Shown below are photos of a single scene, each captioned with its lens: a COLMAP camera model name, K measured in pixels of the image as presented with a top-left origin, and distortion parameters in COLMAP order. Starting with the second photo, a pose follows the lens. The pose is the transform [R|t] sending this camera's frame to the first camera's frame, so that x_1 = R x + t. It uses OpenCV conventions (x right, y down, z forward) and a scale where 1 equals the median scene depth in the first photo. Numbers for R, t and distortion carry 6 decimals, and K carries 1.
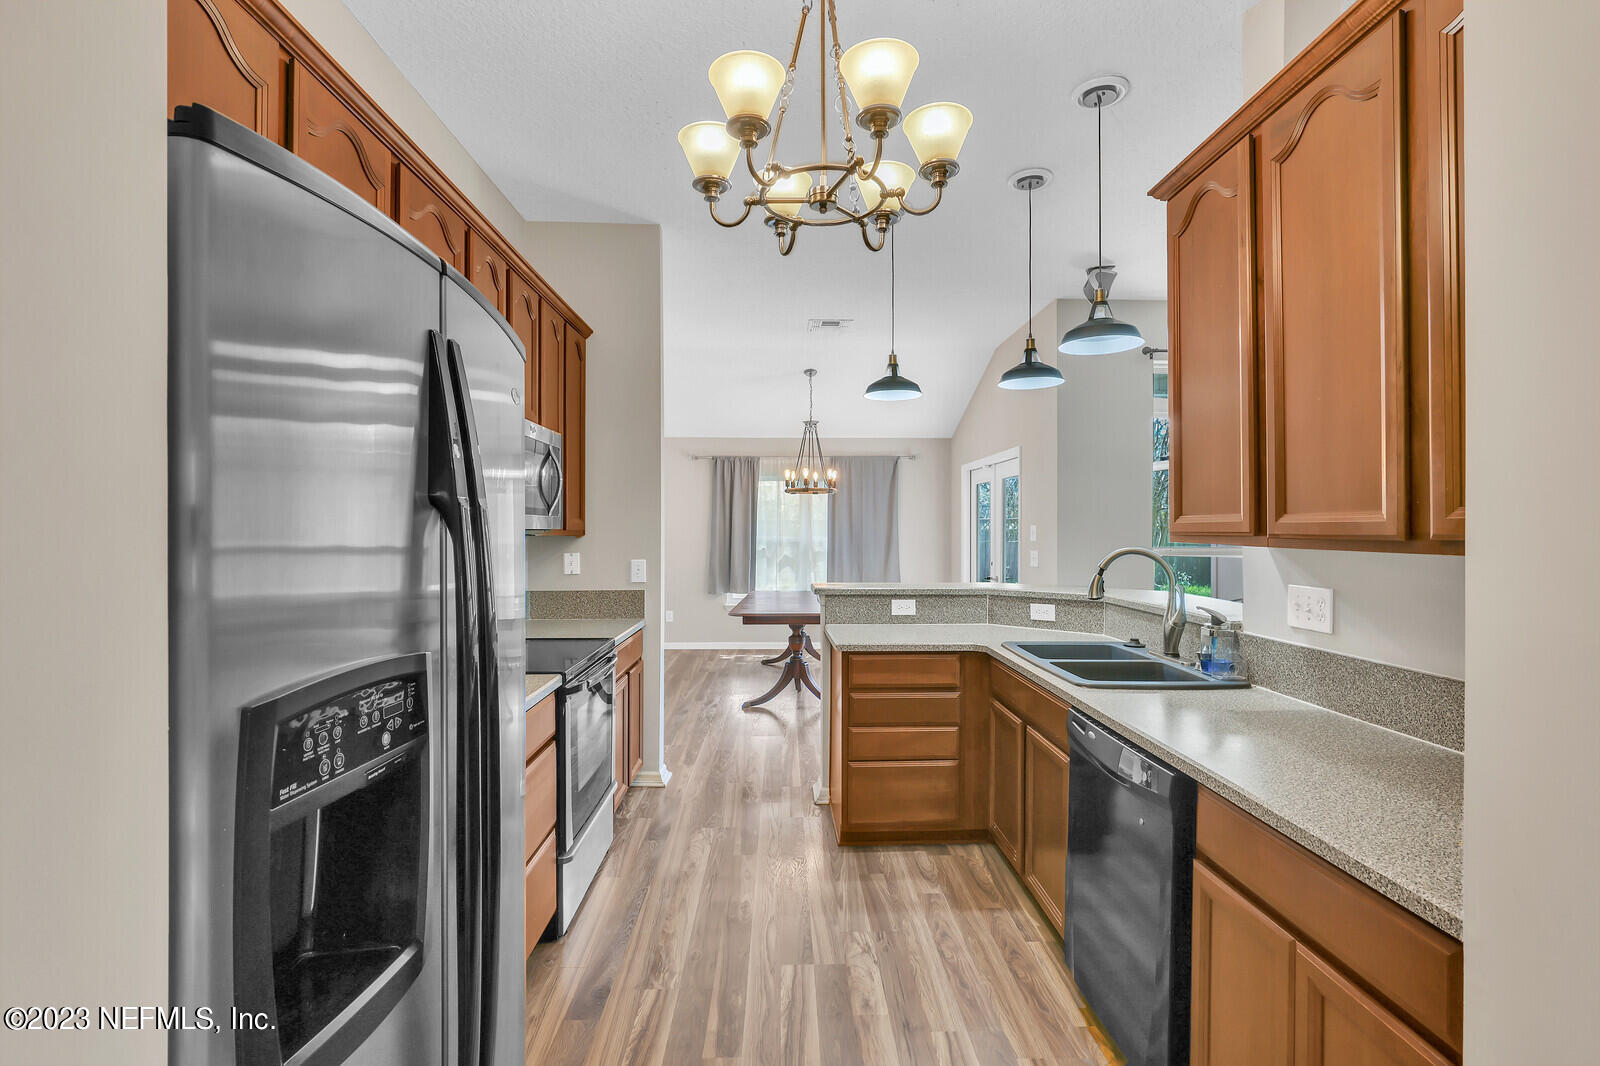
lens RADIAL K [[752.8, 0, 800.8], [0, 752.8, 522.3], [0, 0, 1]] dist [0.000499, 0.000109]
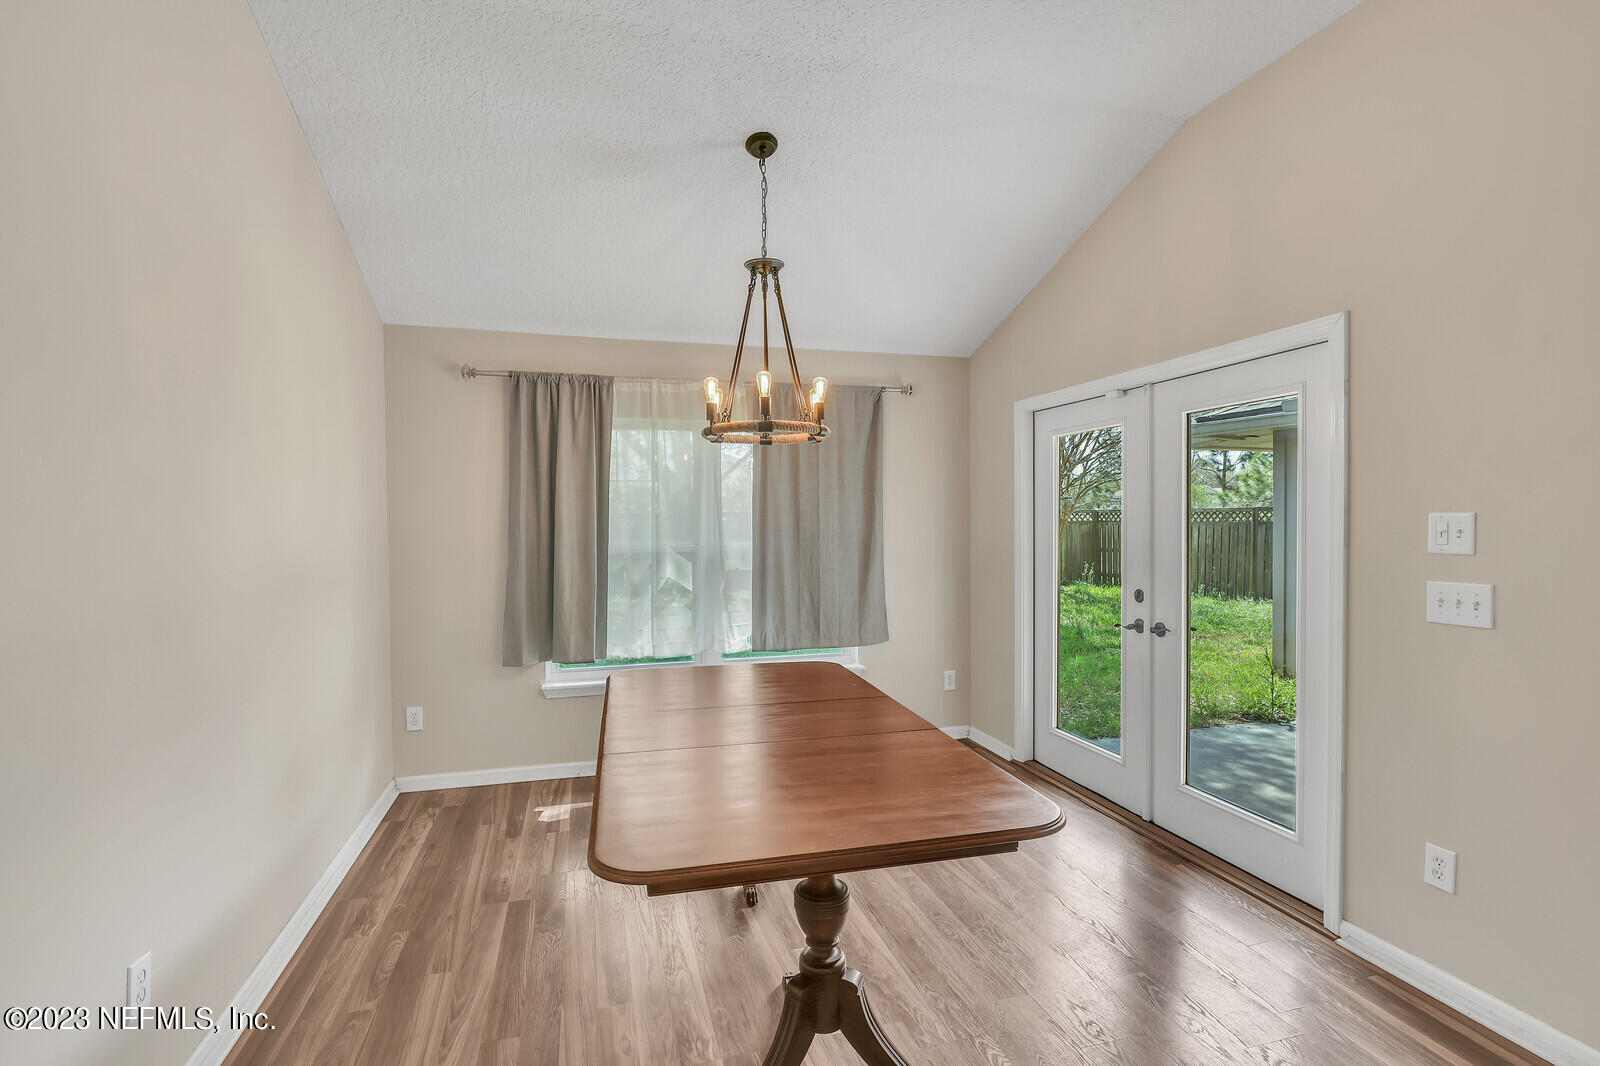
lens RADIAL K [[776.2, 0, 801.1], [0, 776.2, 540.8], [0, 0, 1]] dist [-0.012346, 0.000192]
pose [[0.969732, -0.011916, 0.243880, -0.060325], [0.005040, 0.999572, 0.028800, 0.004263], [-0.244119, -0.026699, 0.969378, 0.489776]]
